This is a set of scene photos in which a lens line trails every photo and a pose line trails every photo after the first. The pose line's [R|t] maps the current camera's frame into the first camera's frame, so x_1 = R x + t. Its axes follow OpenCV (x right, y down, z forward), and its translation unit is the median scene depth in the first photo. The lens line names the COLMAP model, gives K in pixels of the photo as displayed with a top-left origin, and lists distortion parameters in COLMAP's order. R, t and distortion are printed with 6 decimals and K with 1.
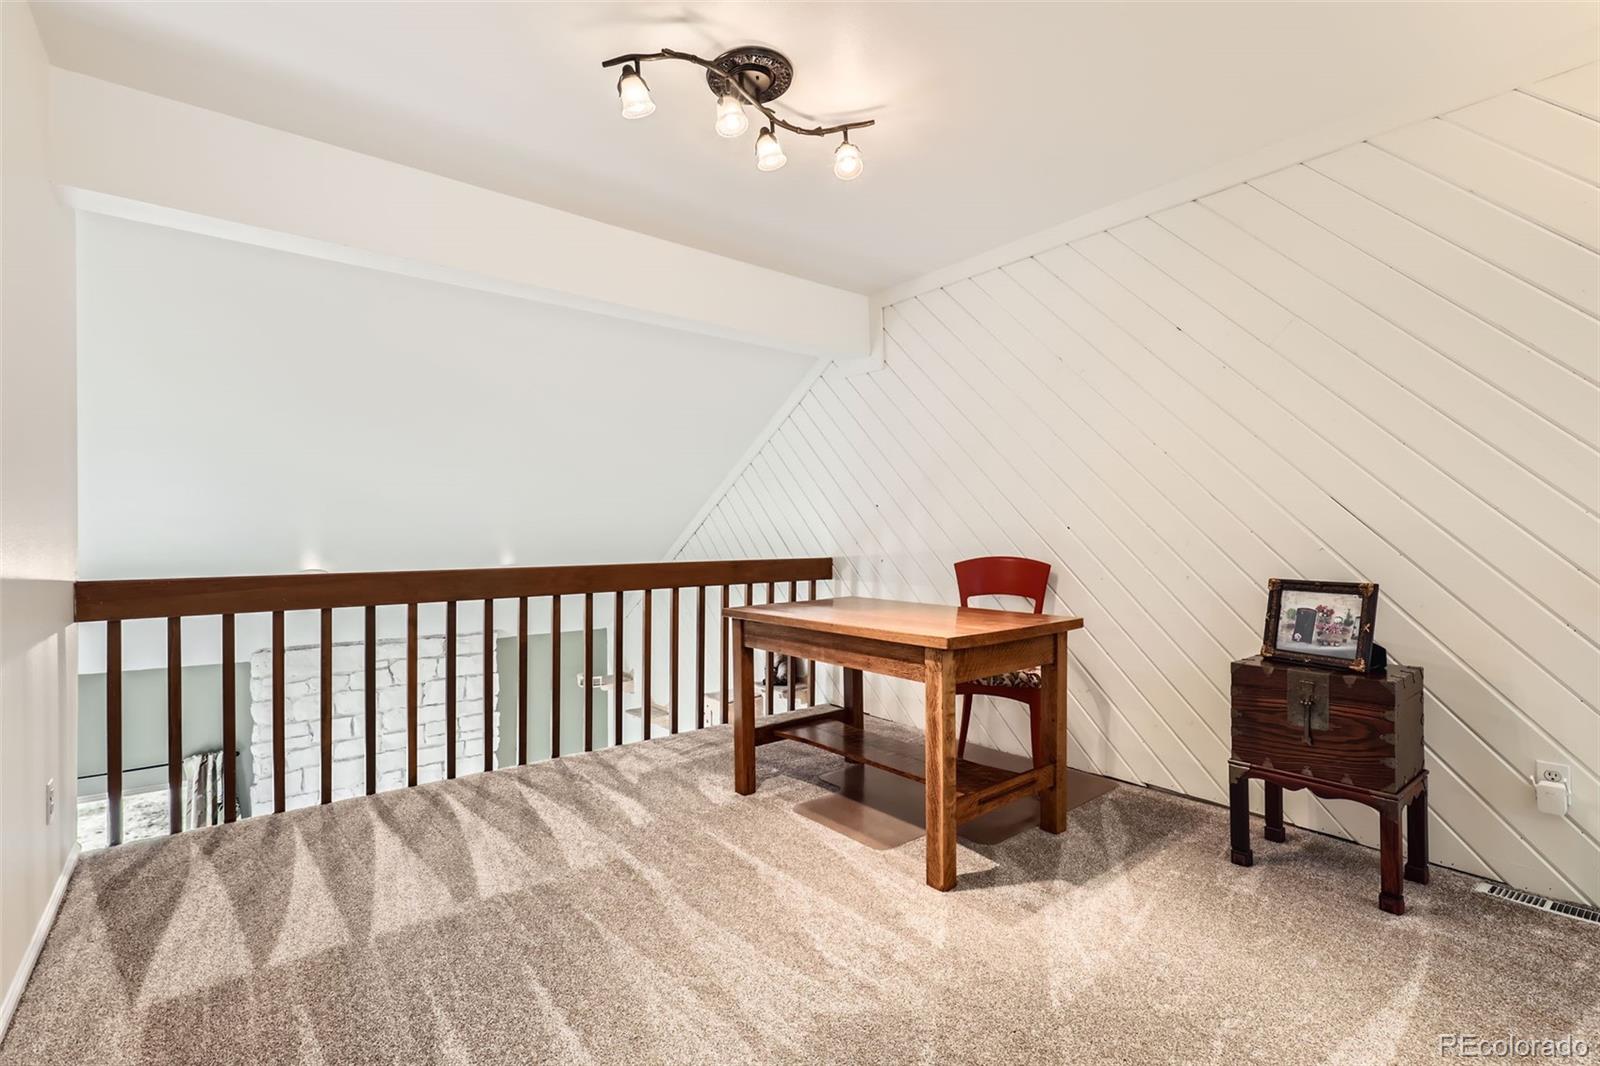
lens RADIAL K [[729.9, 0, 808.7], [0, 729.9, 531.2], [0, 0, 1]] dist [0.002721, -0.001132]
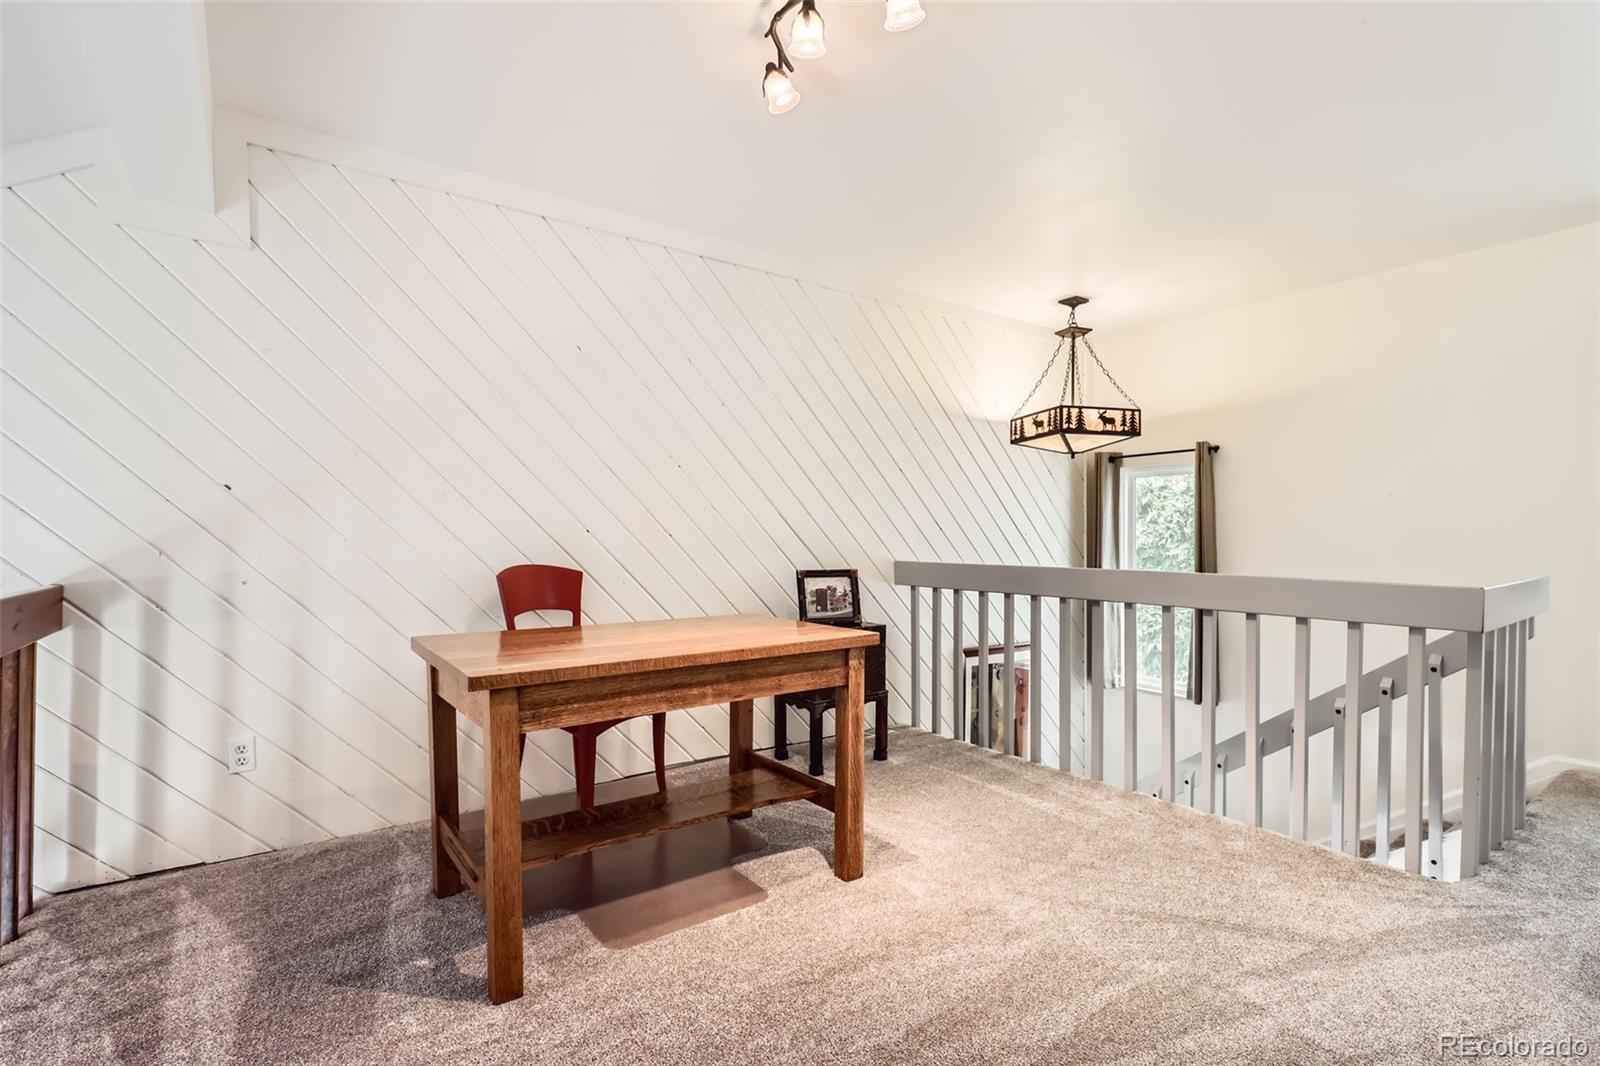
lens RADIAL K [[729.9, 0, 809.5], [0, 729.9, 542.1], [0, 0, 1]] dist [0.002721, -0.001132]
pose [[0.067644, -0.000741, 0.997709, -0.780217], [-0.007061, 0.999974, 0.001221, 0.009219], [-0.997685, -0.007128, 0.067637, 0.901302]]
